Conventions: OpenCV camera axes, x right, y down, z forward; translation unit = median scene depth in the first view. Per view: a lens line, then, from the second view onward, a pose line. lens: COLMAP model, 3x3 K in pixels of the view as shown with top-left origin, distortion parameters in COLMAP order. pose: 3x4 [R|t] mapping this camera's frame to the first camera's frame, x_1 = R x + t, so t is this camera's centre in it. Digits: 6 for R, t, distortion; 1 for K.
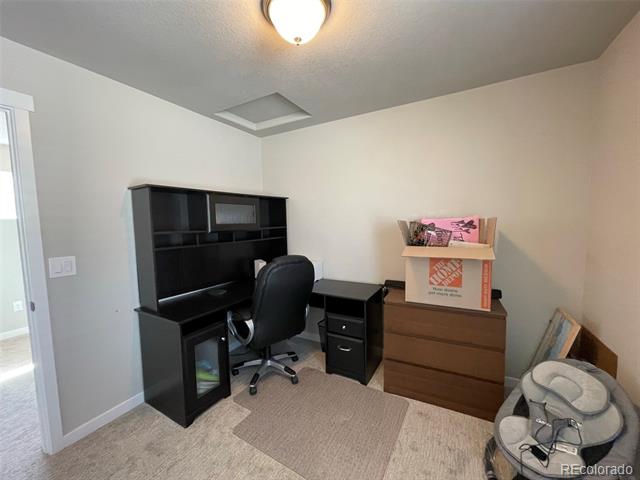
lens RADIAL K [[257.5, 0, 319.8], [0, 257.5, 242.9], [0, 0, 1]] dist [0.005885, -0.000854]
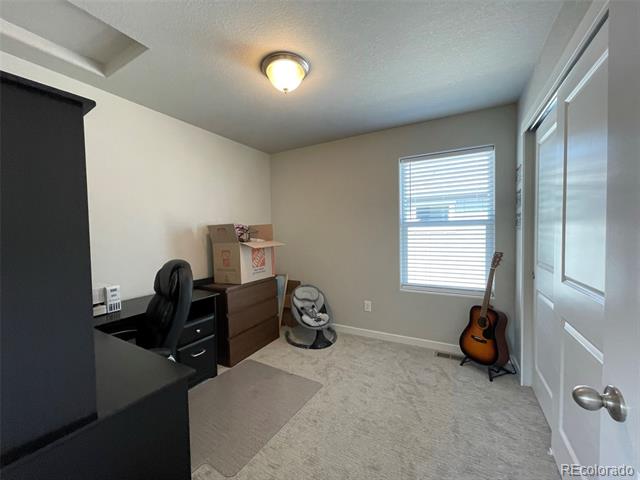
lens RADIAL K [[257.5, 0, 318.3], [0, 257.5, 239.2], [0, 0, 1]] dist [0.005885, -0.000854]
pose [[0.011290, -0.017538, 0.999782, -0.992286], [0.094573, 0.995383, 0.016393, 0.010622], [-0.995454, 0.094367, 0.012896, 0.575410]]
